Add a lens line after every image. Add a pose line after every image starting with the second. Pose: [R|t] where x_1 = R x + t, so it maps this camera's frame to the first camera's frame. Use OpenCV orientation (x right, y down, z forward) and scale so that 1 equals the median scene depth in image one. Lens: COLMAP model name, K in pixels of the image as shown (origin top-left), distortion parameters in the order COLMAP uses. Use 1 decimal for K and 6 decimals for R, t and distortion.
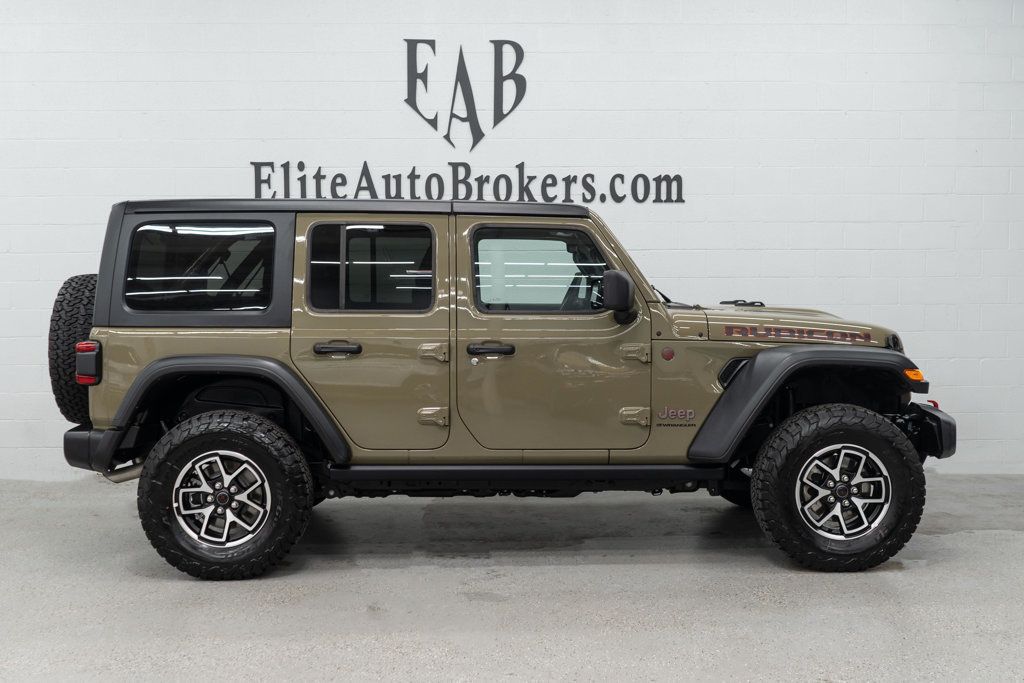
lens RADIAL K [[1185.8, 0, 512.0], [0, 1185.8, 341.5], [0, 0, 1]] dist [-0.019060, -0.021034]
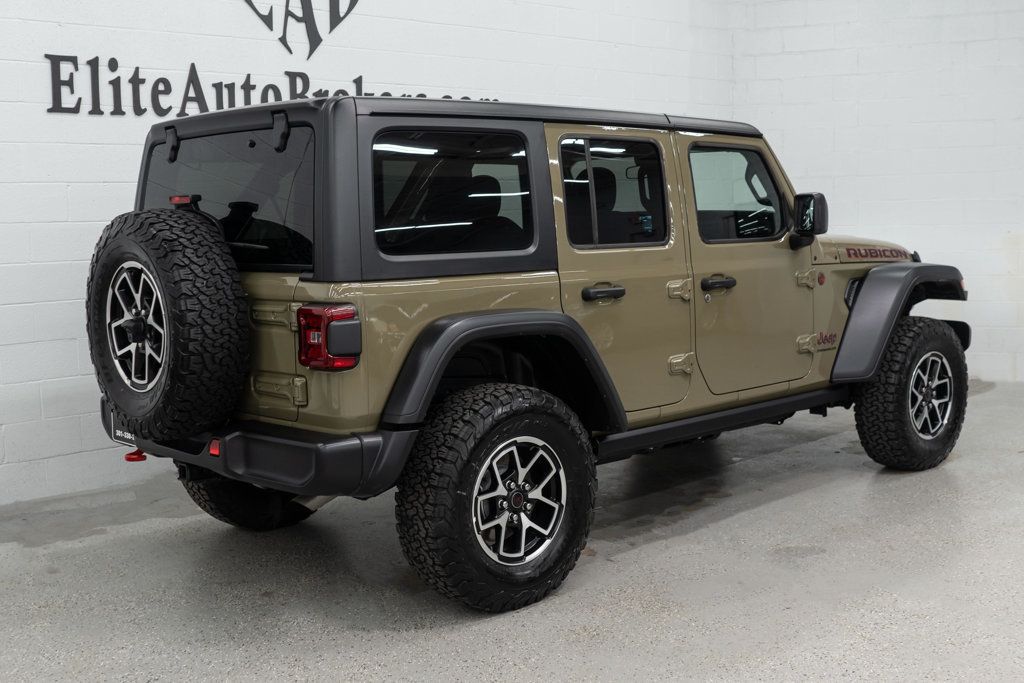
lens RADIAL K [[1185.8, 0, 512.0], [0, 1185.8, 341.5], [0, 0, 1]] dist [-0.019060, -0.021034]
pose [[0.752822, -0.087773, 0.652345, -0.483444], [0.057982, 0.996060, 0.067108, -0.012566], [-0.655665, -0.012696, 0.754945, 0.286440]]
